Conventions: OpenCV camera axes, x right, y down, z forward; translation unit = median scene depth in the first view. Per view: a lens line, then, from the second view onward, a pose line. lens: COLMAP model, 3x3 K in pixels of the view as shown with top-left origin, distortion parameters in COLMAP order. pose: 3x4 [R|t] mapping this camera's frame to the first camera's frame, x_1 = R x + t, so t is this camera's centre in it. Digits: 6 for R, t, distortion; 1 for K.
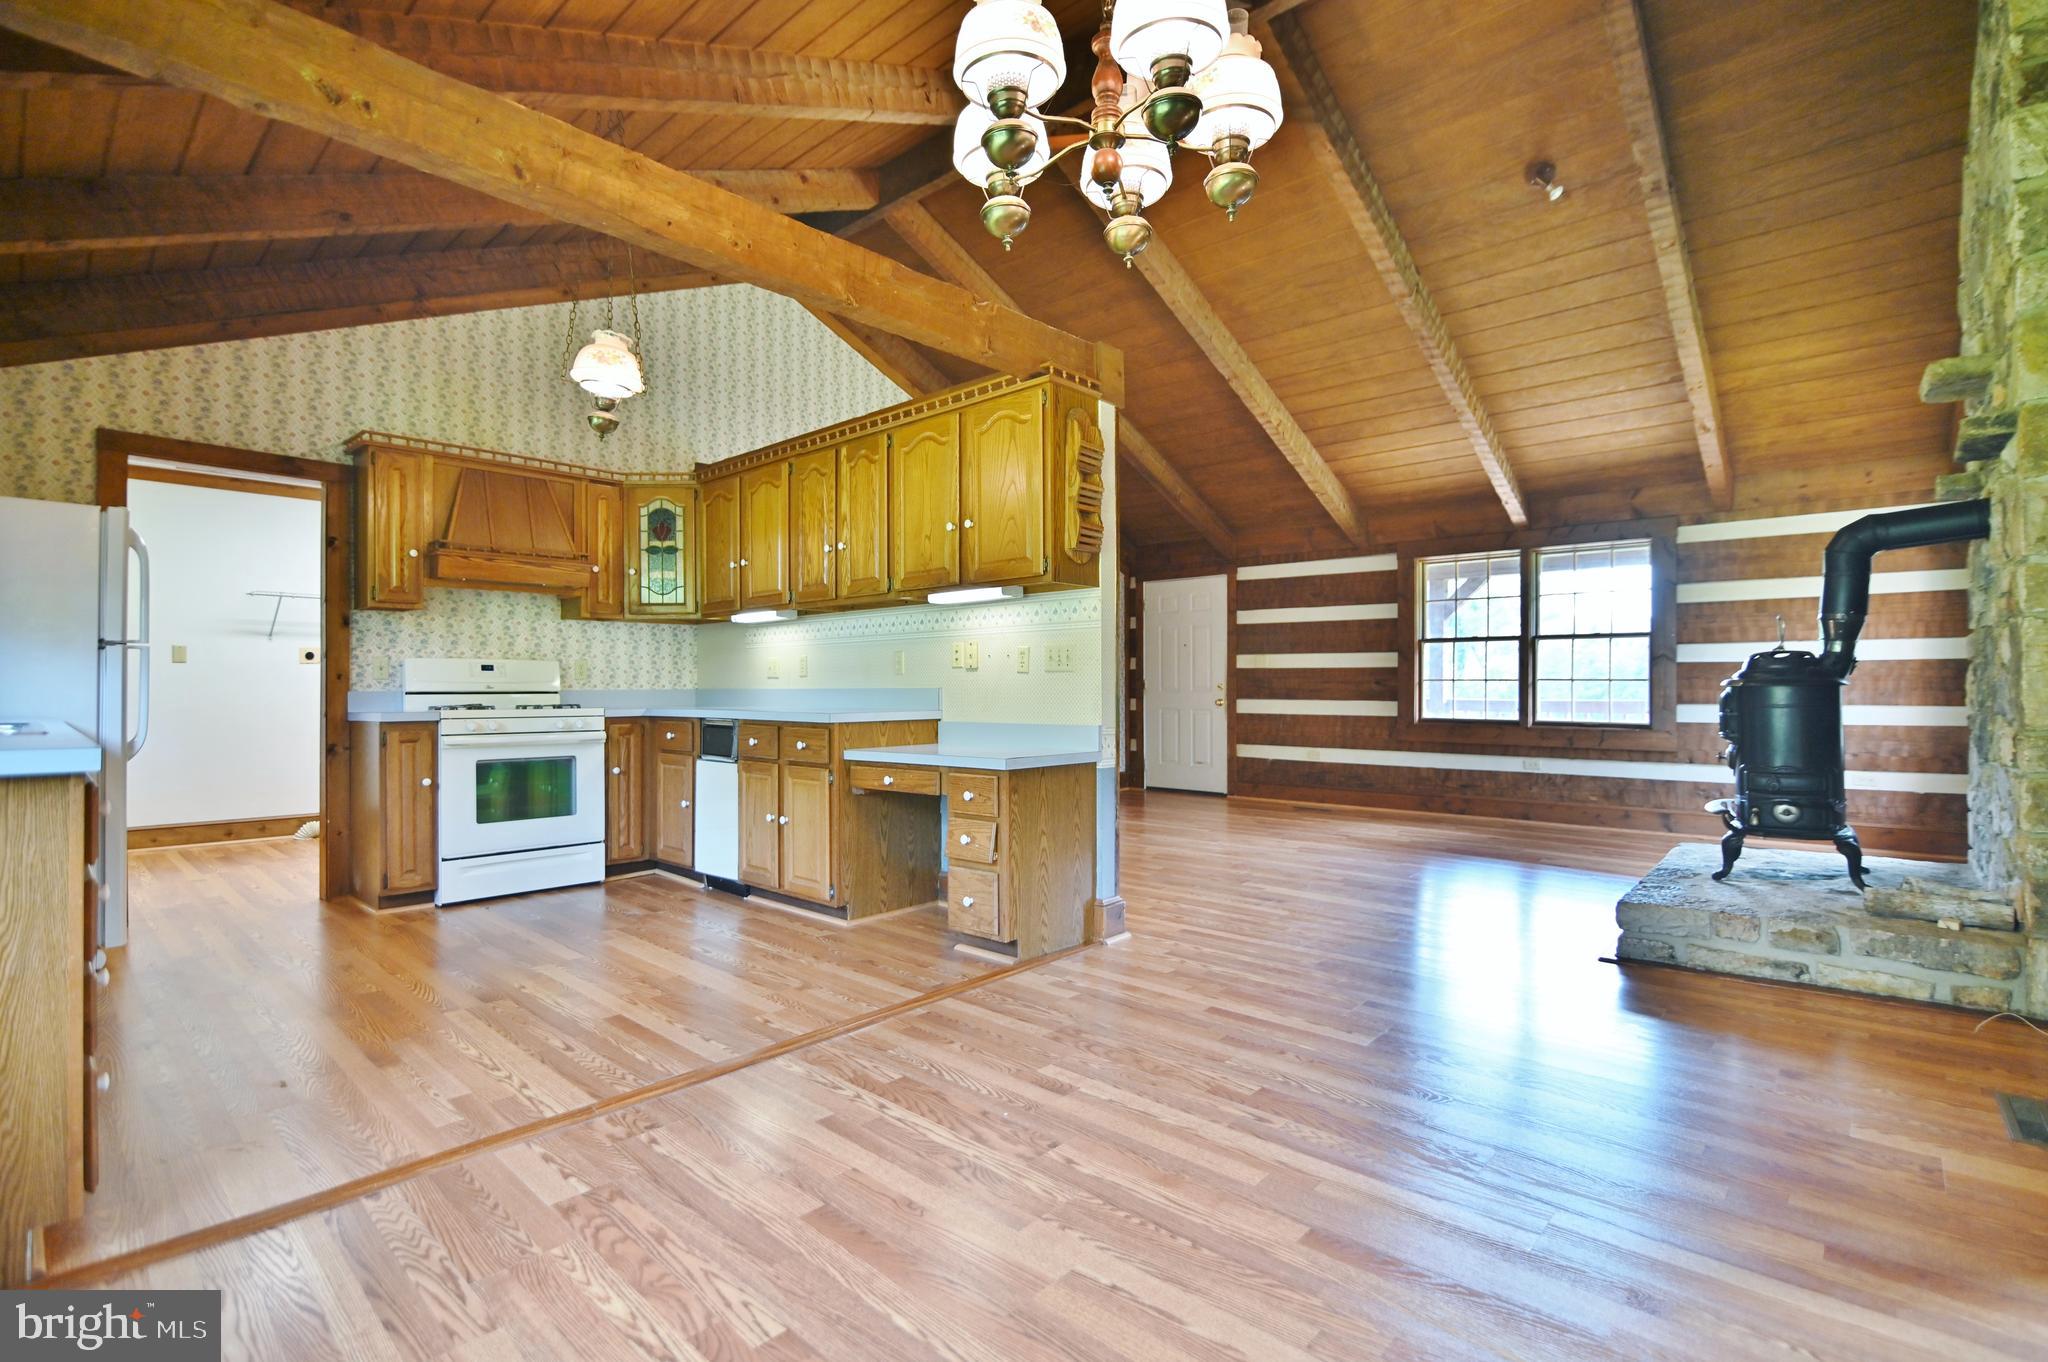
lens RADIAL K [[929.8, 0, 1026.5], [0, 929.8, 683.3], [0, 0, 1]] dist [-0.022109, 0.000916]
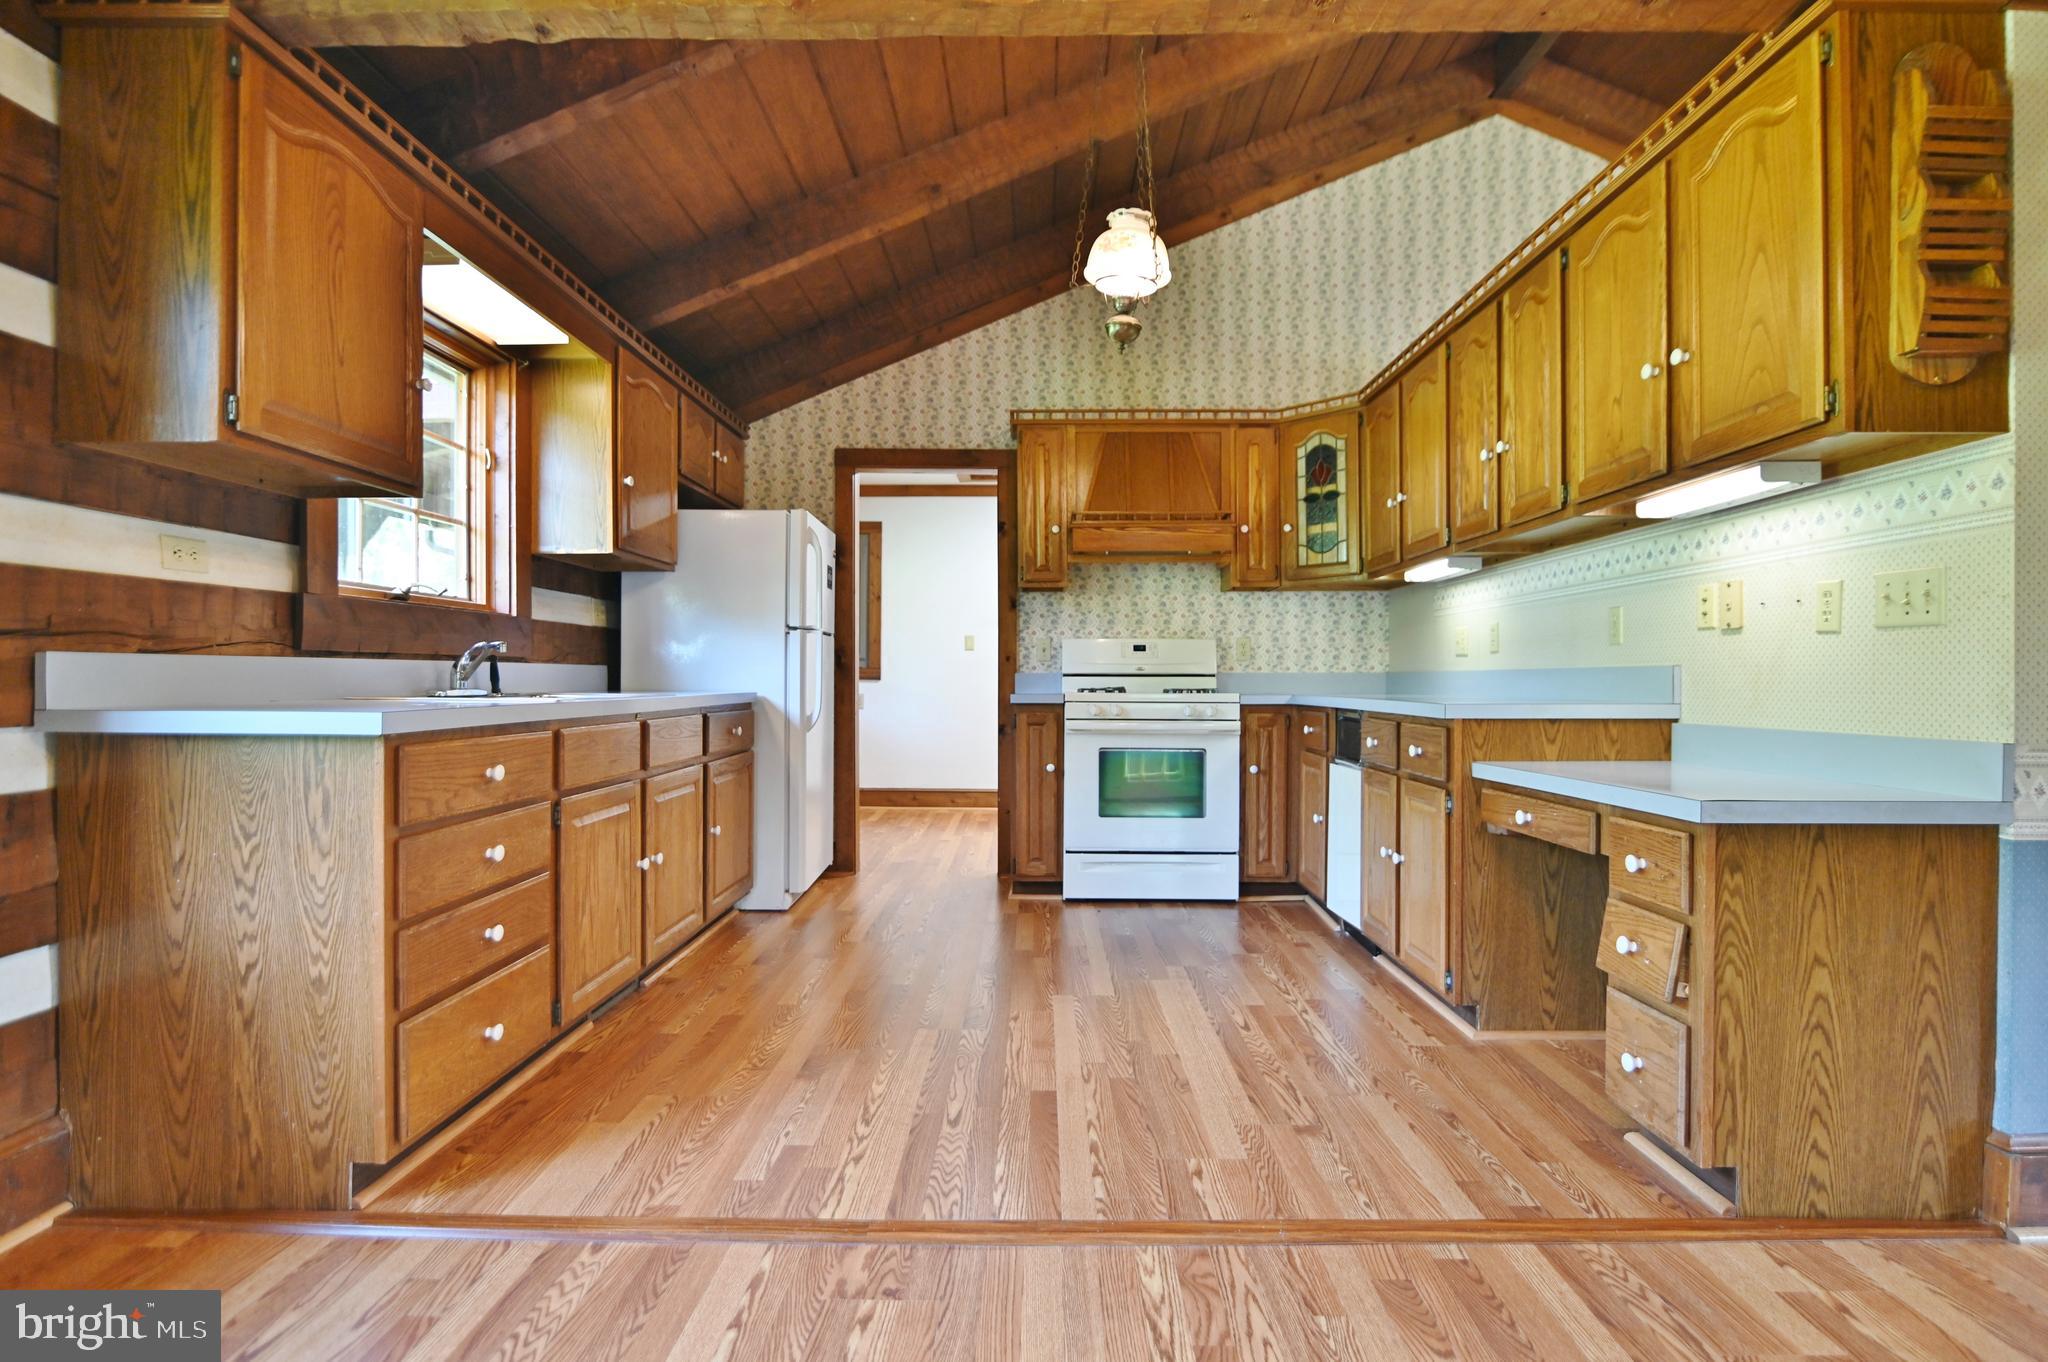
lens RADIAL K [[998.7, 0, 1035.3], [0, 998.7, 682.9], [0, 0, 1]] dist [-0.017431, 0.000853]
pose [[0.662087, 0.005985, -0.749403, 0.110383], [0.000529, 0.999964, 0.008454, 0.011079], [0.749427, -0.005994, 0.662060, 0.307882]]
